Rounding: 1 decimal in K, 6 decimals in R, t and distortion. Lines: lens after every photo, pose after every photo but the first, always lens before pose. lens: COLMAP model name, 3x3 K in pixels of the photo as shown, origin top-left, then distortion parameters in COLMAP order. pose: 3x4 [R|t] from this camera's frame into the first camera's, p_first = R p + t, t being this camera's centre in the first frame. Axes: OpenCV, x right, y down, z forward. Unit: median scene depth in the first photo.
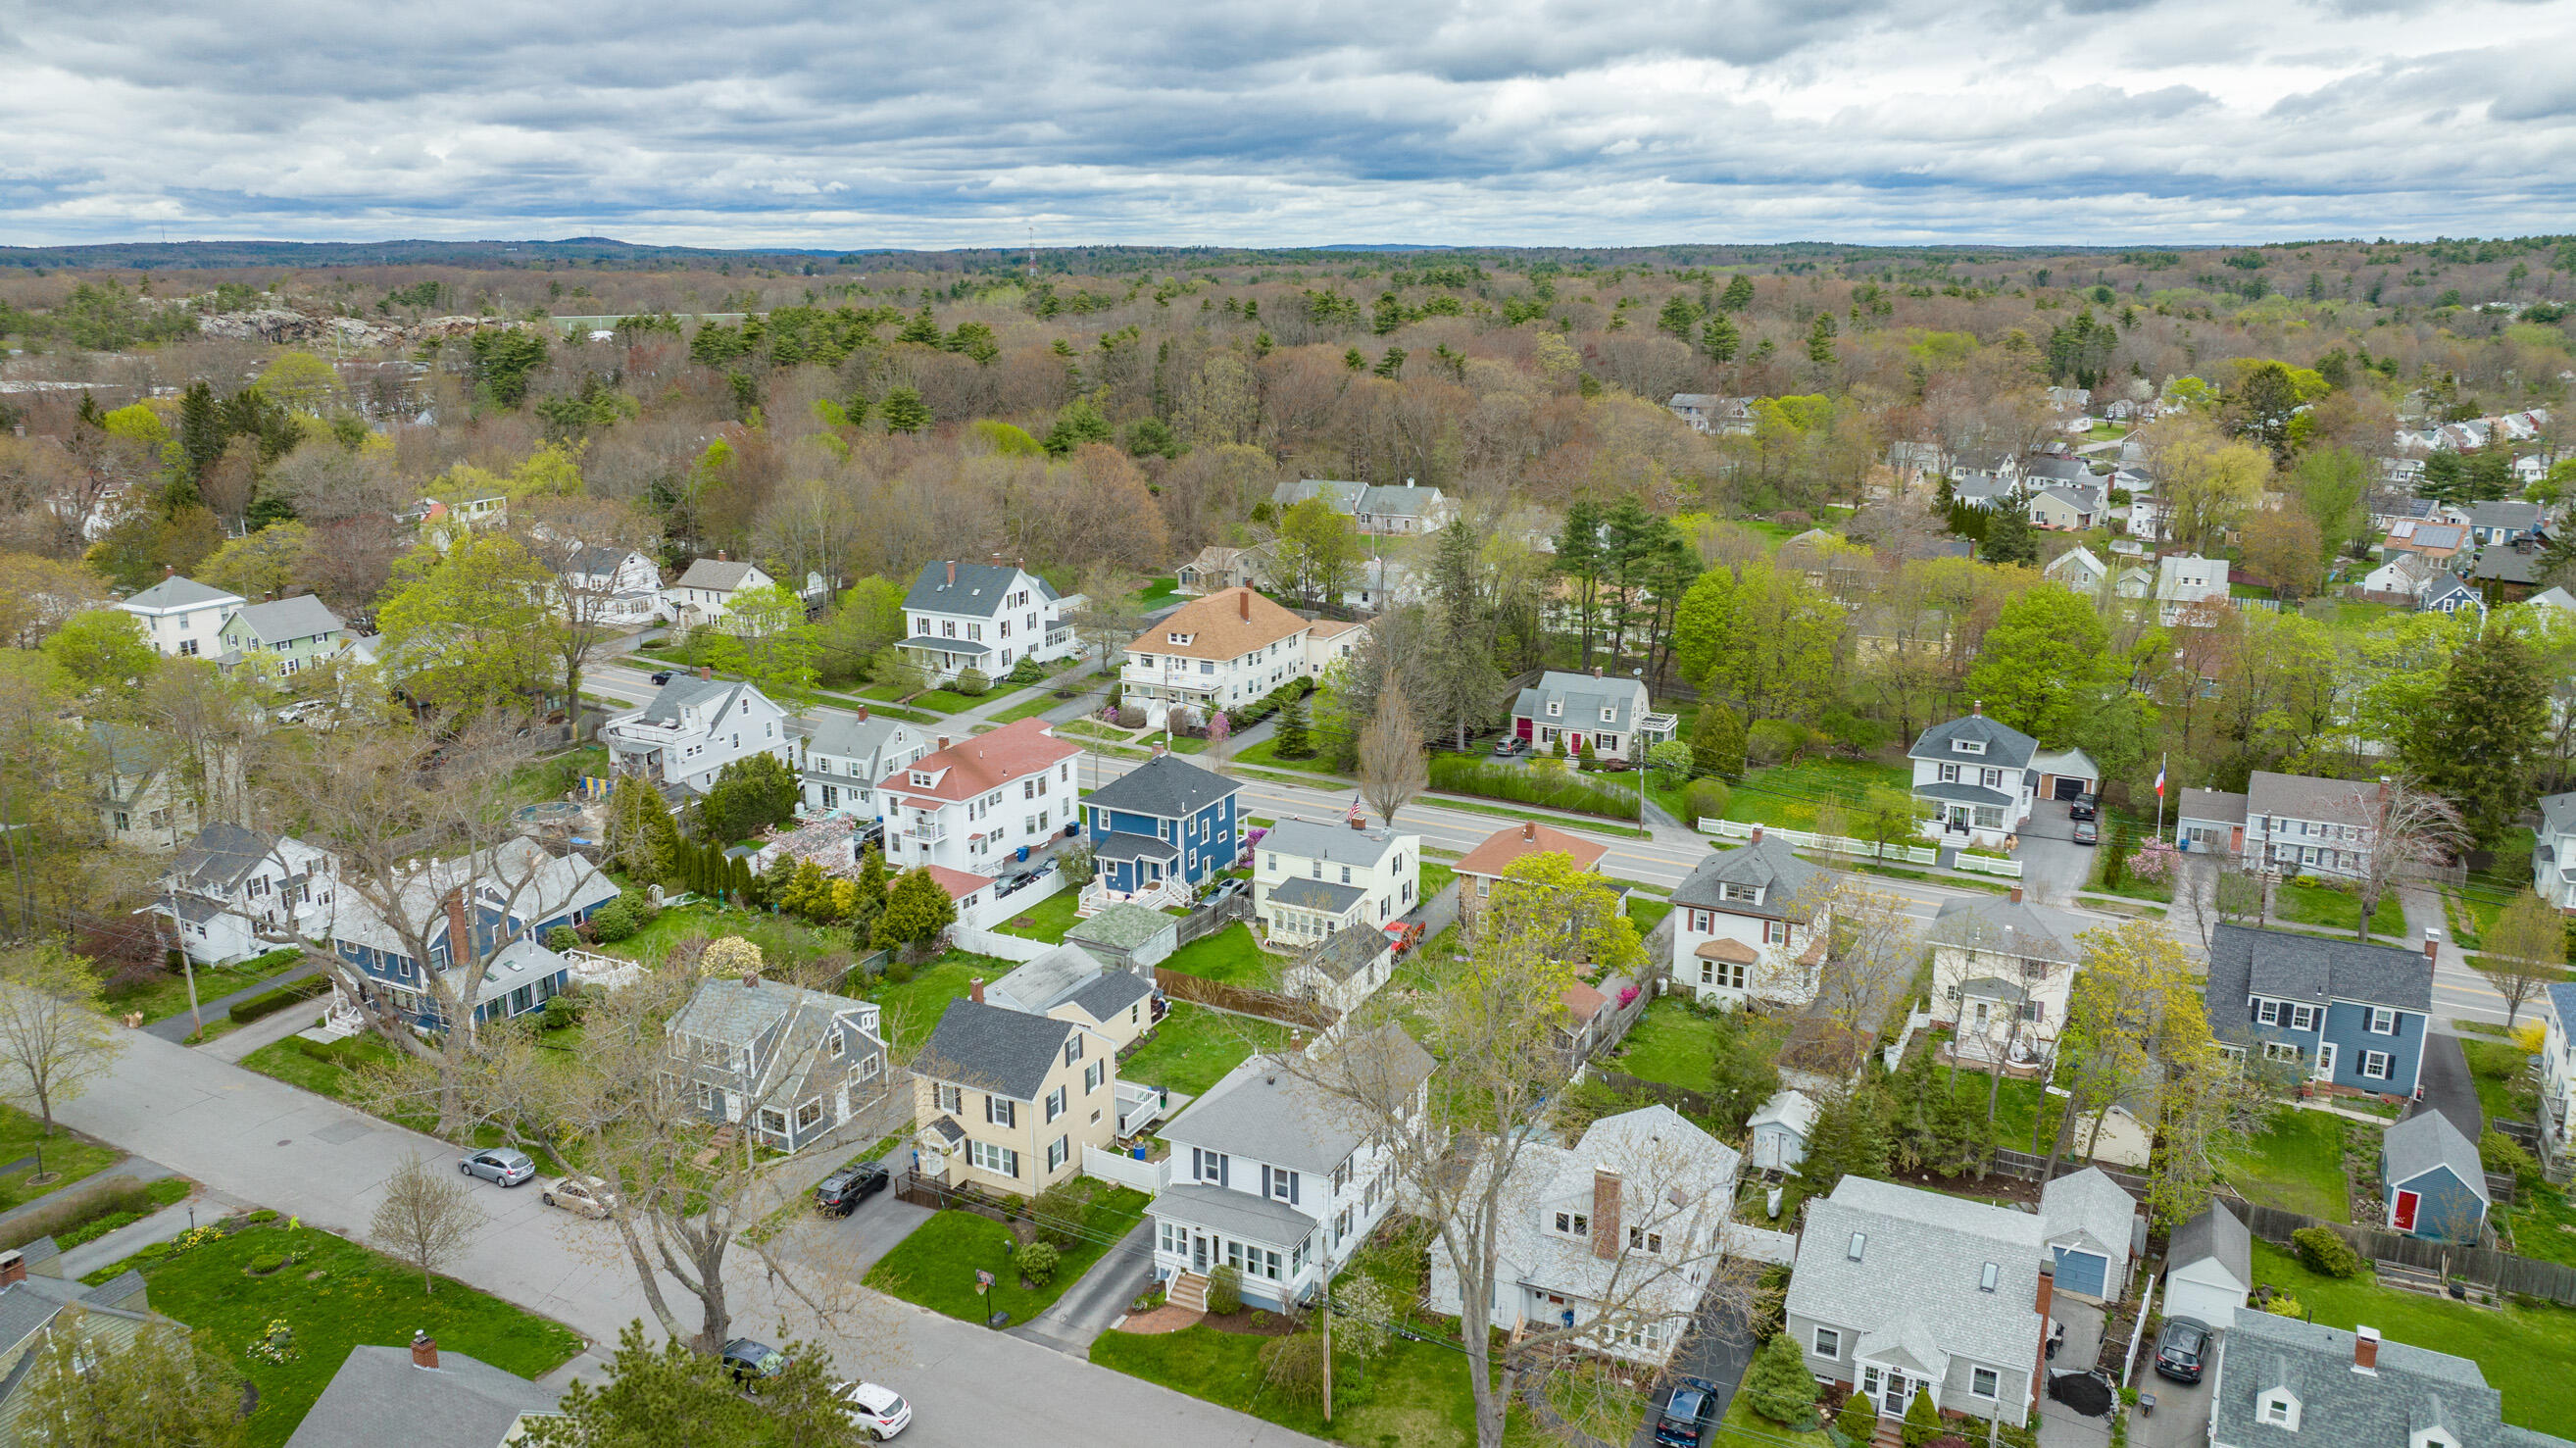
lens RADIAL K [[1879.6, 0, 1288.0], [0, 1879.6, 724.0], [0, 0, 1]] dist [-0.001697, -0.000575]
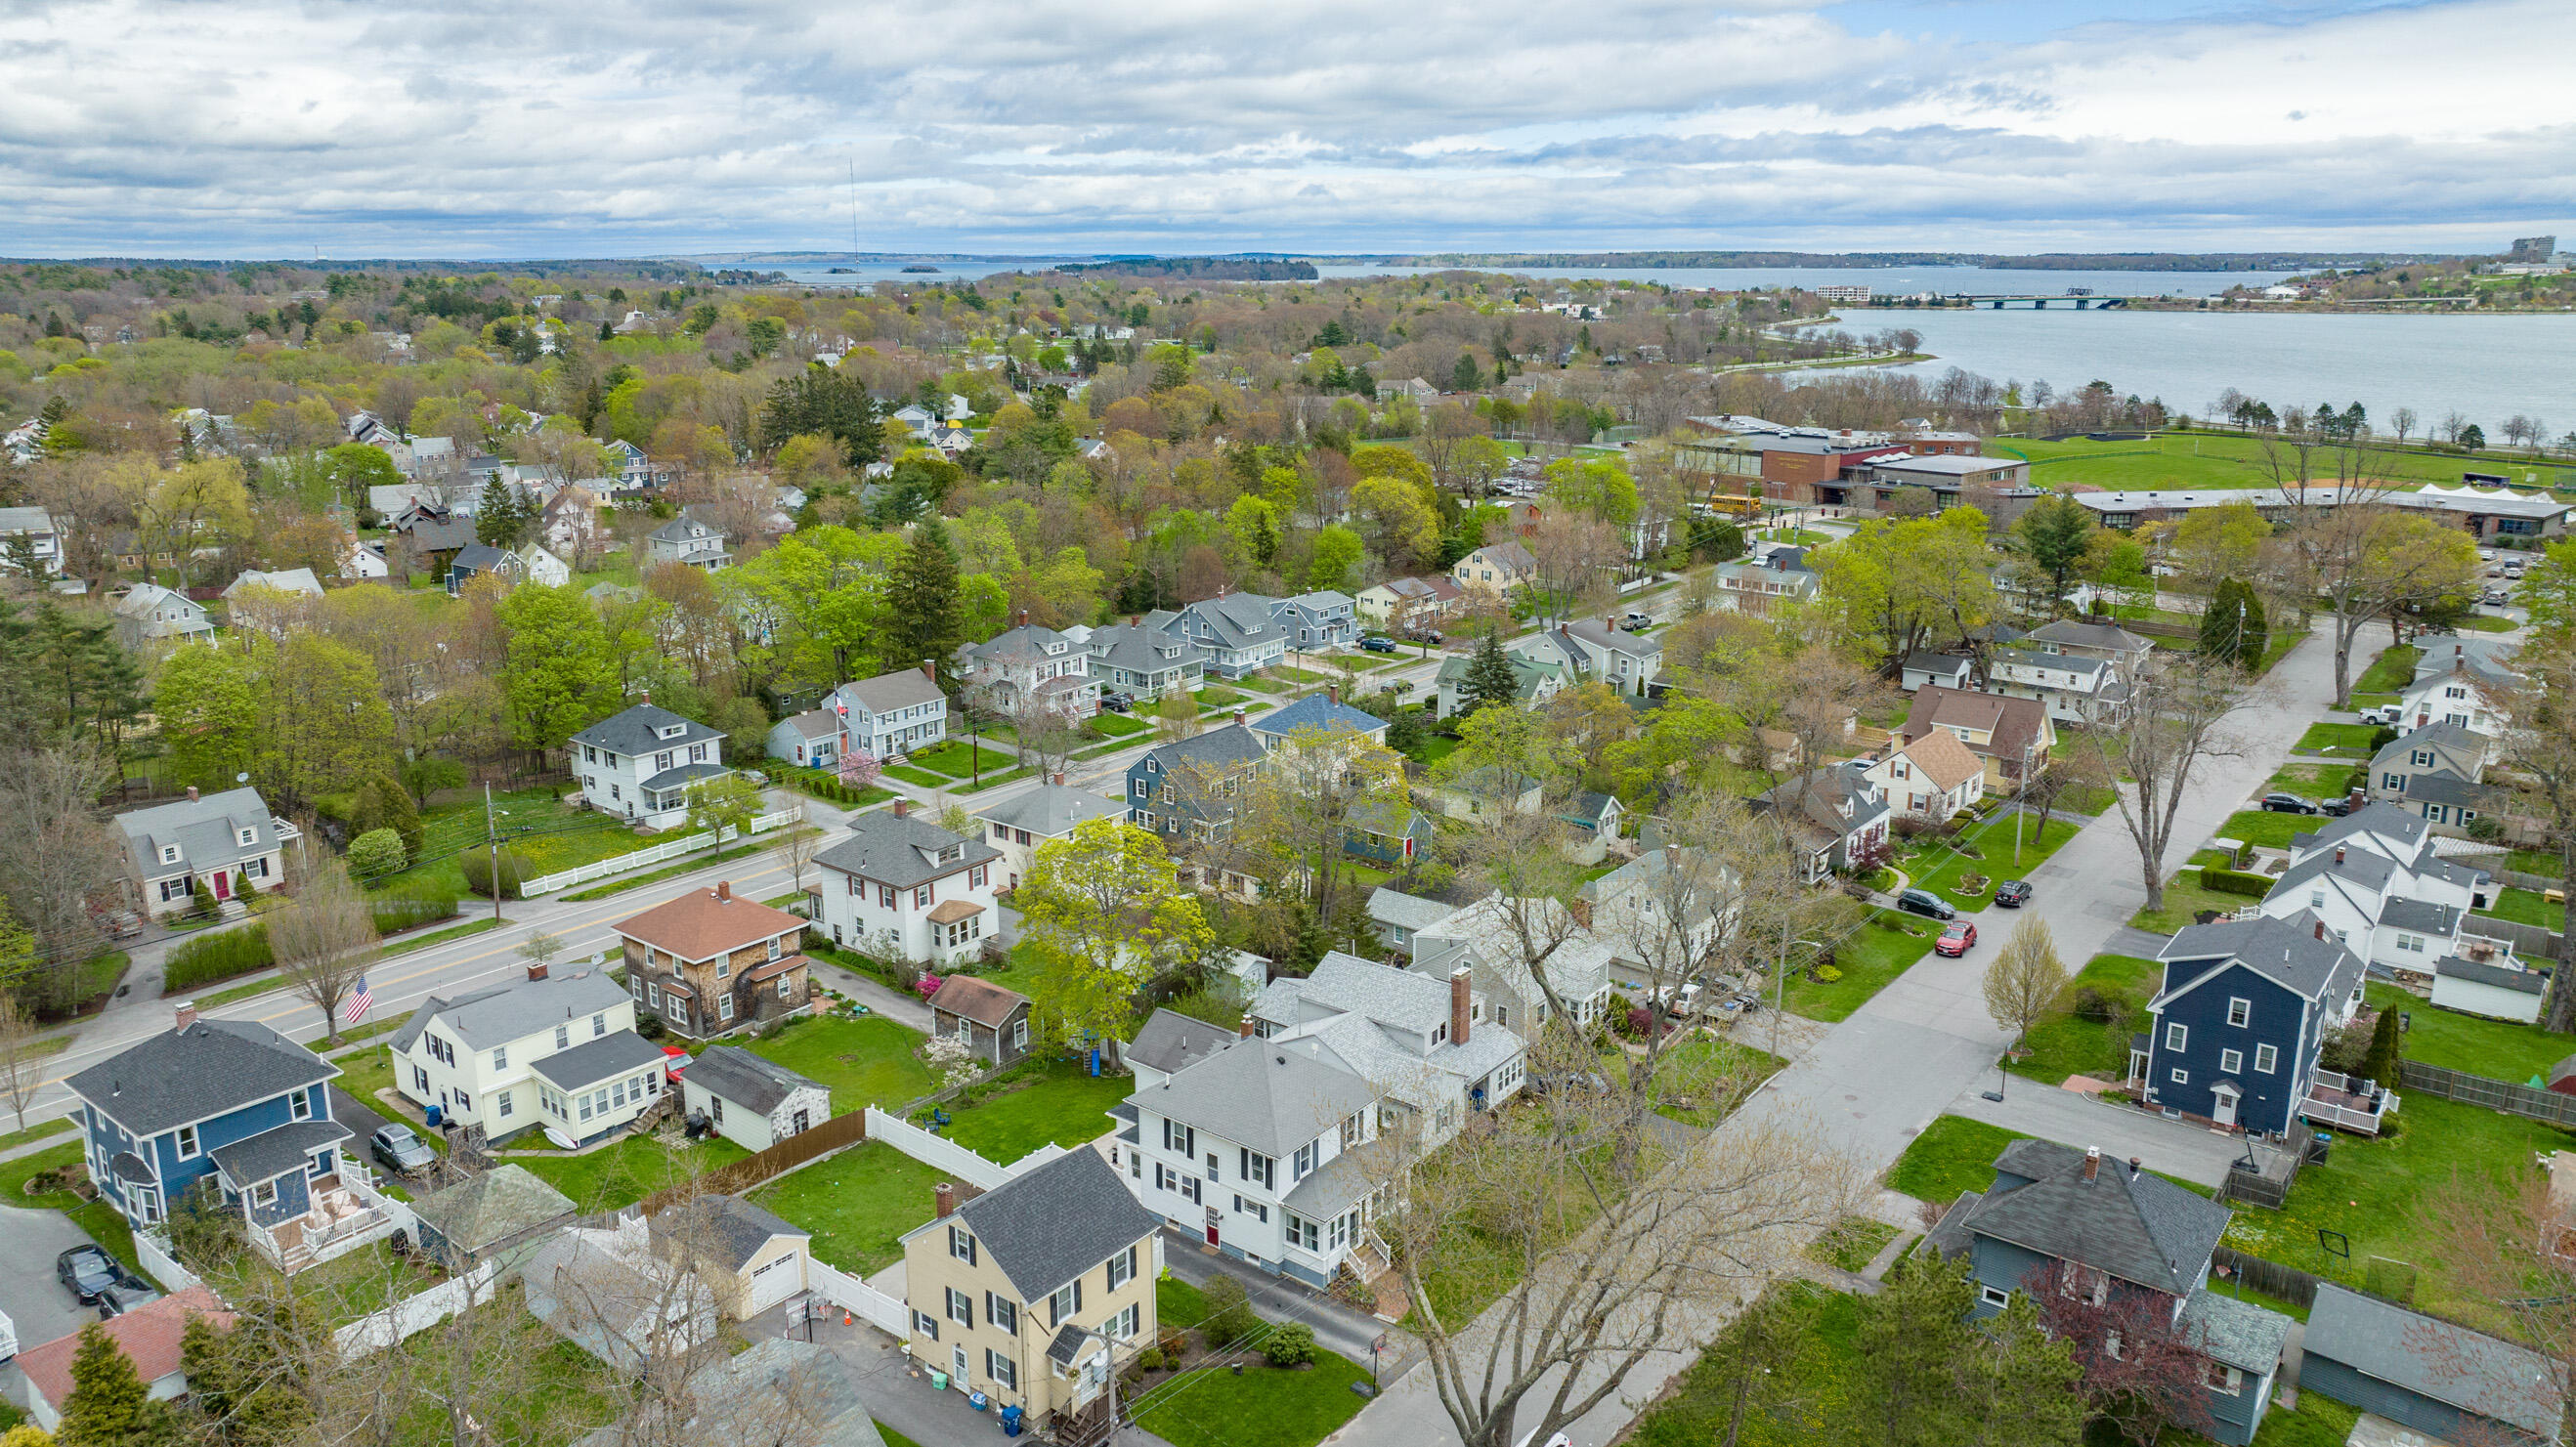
lens RADIAL K [[1879.2, 0, 1288.0], [0, 1879.2, 723.5], [0, 0, 1]] dist [-0.001697, -0.000575]
pose [[0.207899, -0.236235, 0.949195, -0.679369], [0.253684, 0.950216, 0.180926, -0.116598], [-0.944681, 0.203181, 0.257478, 0.538631]]
